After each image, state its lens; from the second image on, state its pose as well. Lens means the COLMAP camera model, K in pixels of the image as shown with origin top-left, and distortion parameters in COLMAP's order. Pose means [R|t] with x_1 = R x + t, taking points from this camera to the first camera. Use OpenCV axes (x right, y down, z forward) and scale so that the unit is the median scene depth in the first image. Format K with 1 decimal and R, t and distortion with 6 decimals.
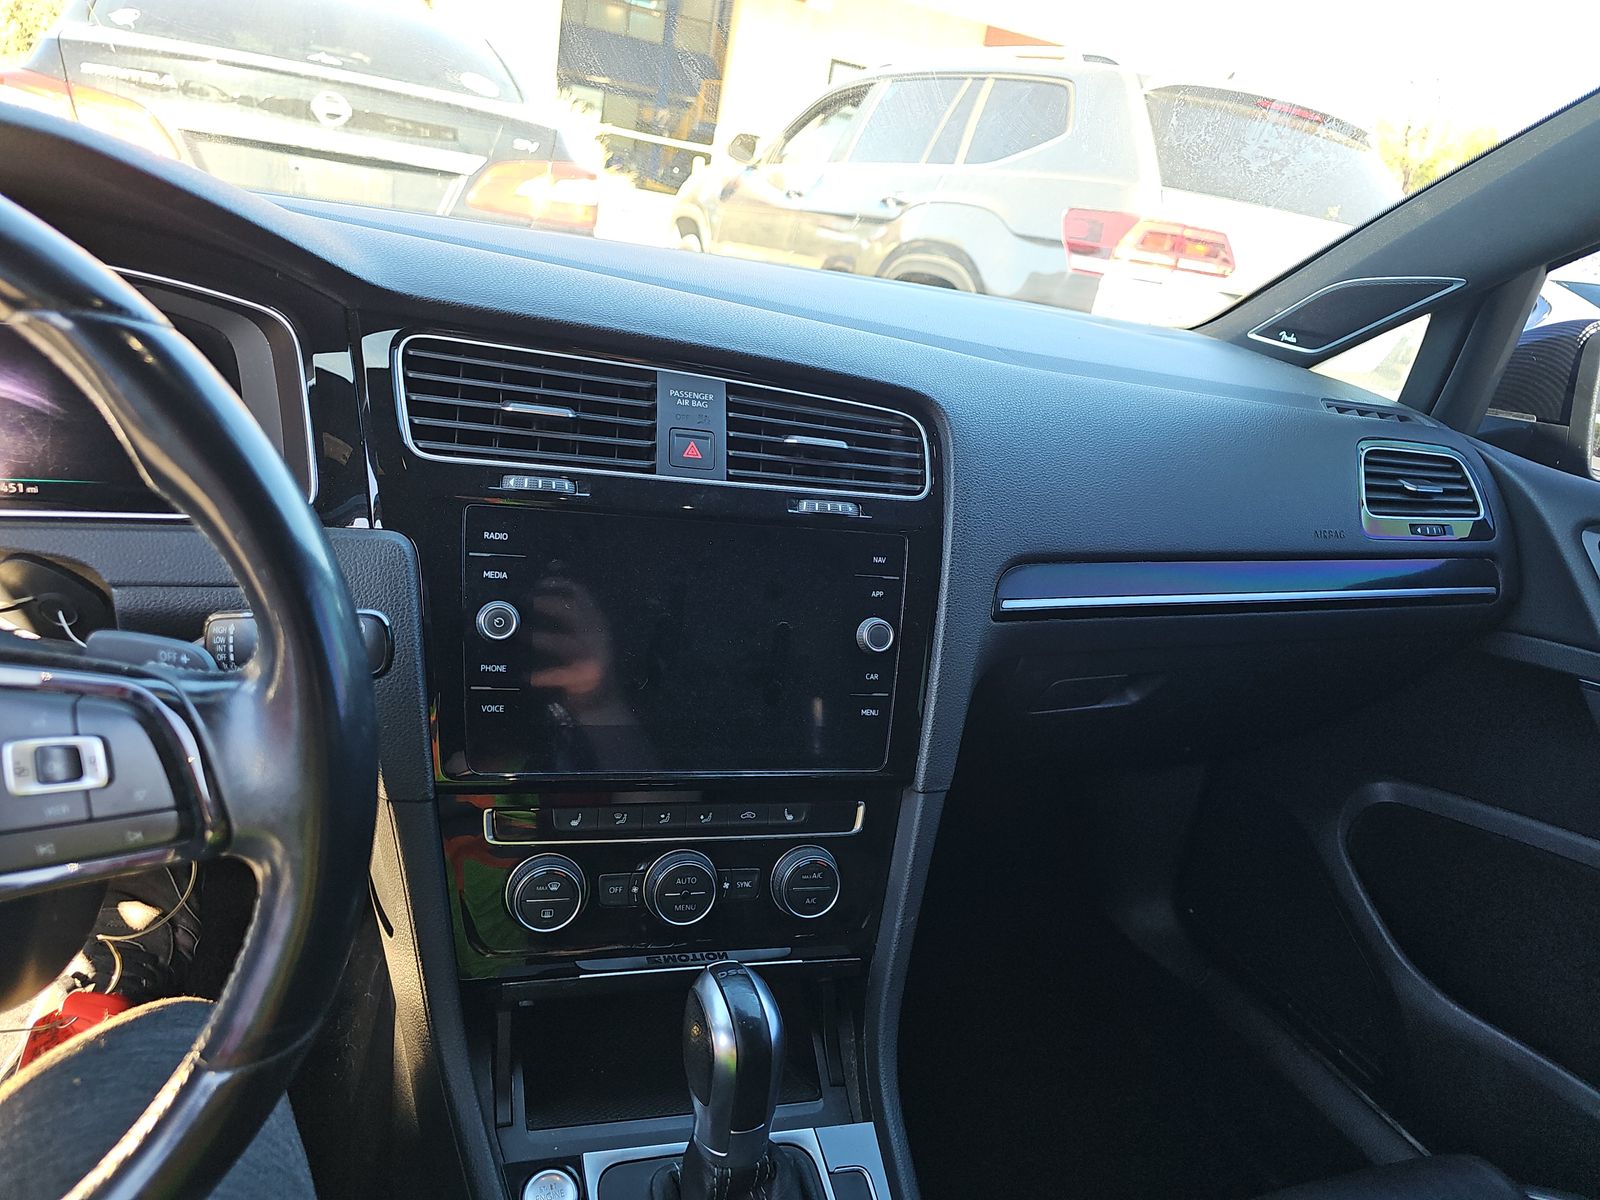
lens RADIAL K [[1094.1, 0, 789.7], [0, 1094.1, 595.7], [0, 0, 1]] dist [0.042123, -0.040409]
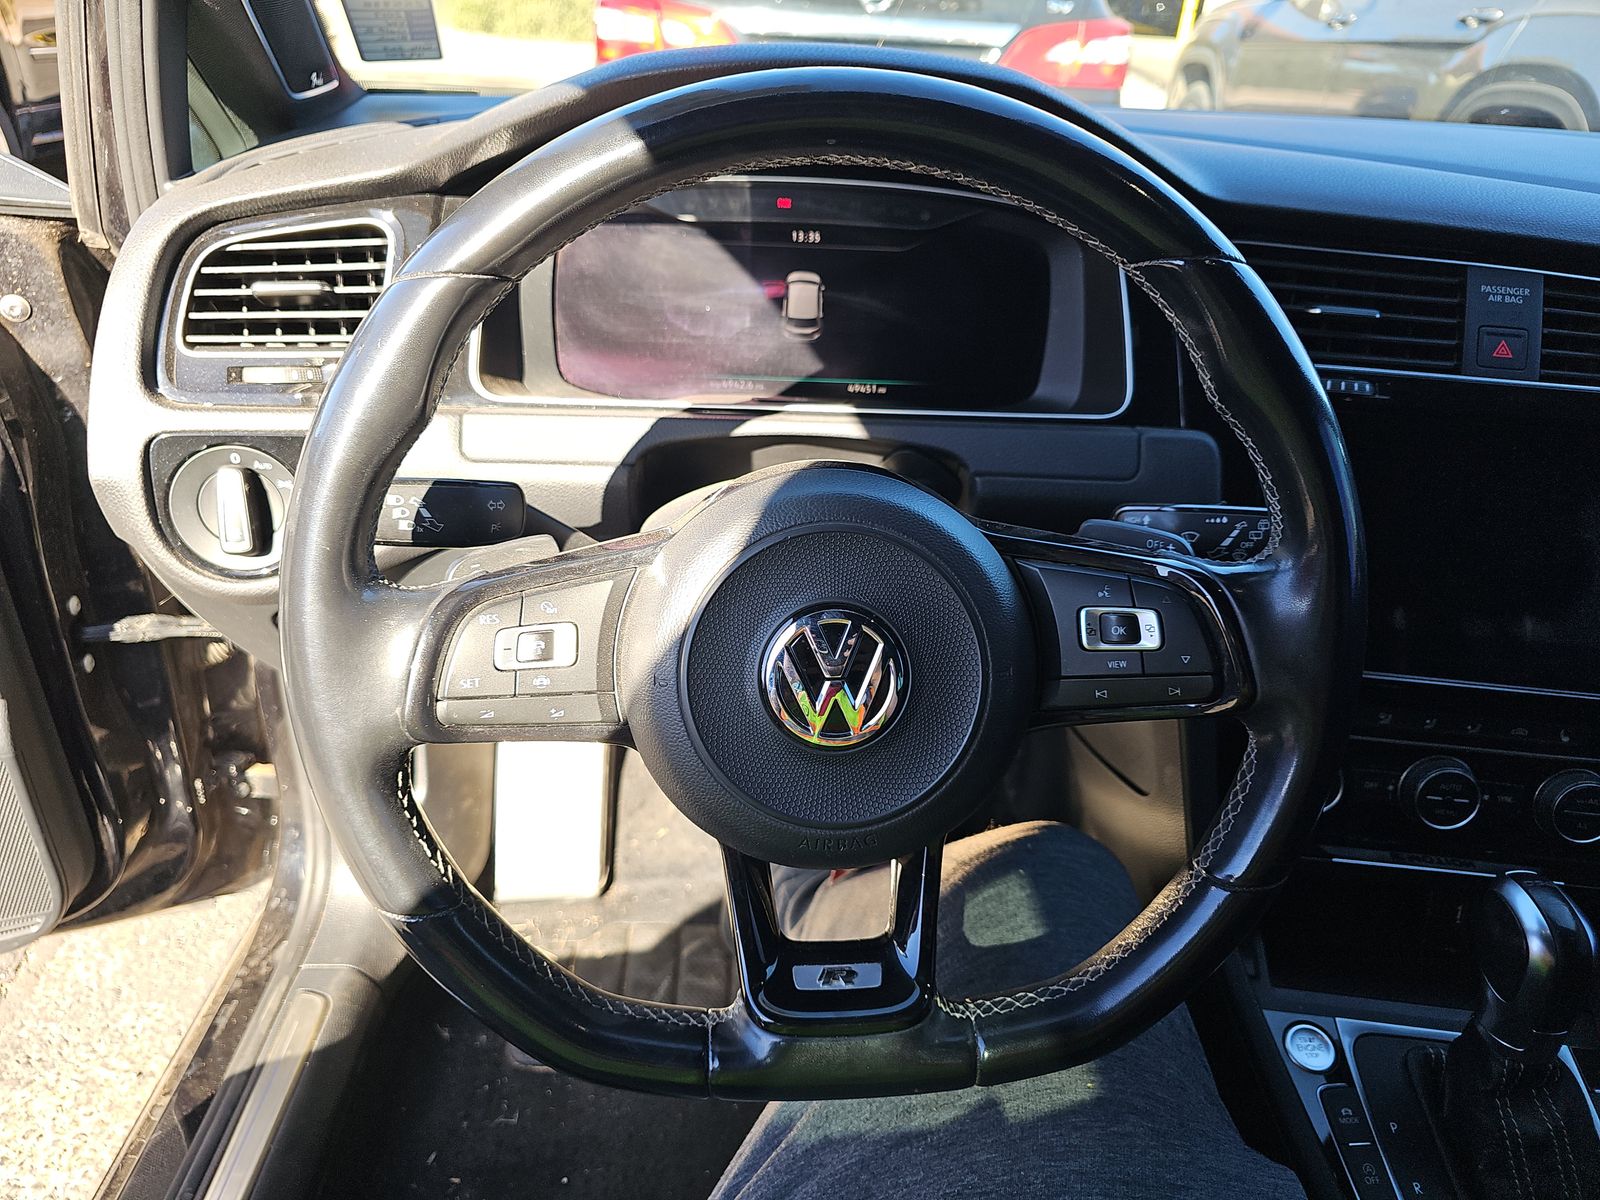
lens RADIAL K [[1094.1, 0, 793.8], [0, 1094.1, 608.1], [0, 0, 1]] dist [0.042123, -0.040409]
pose [[0.920630, 0.085583, -0.380941, -0.267411], [-0.040352, 0.991312, 0.125190, -0.005310], [0.388345, -0.099883, 0.916085, -0.141519]]
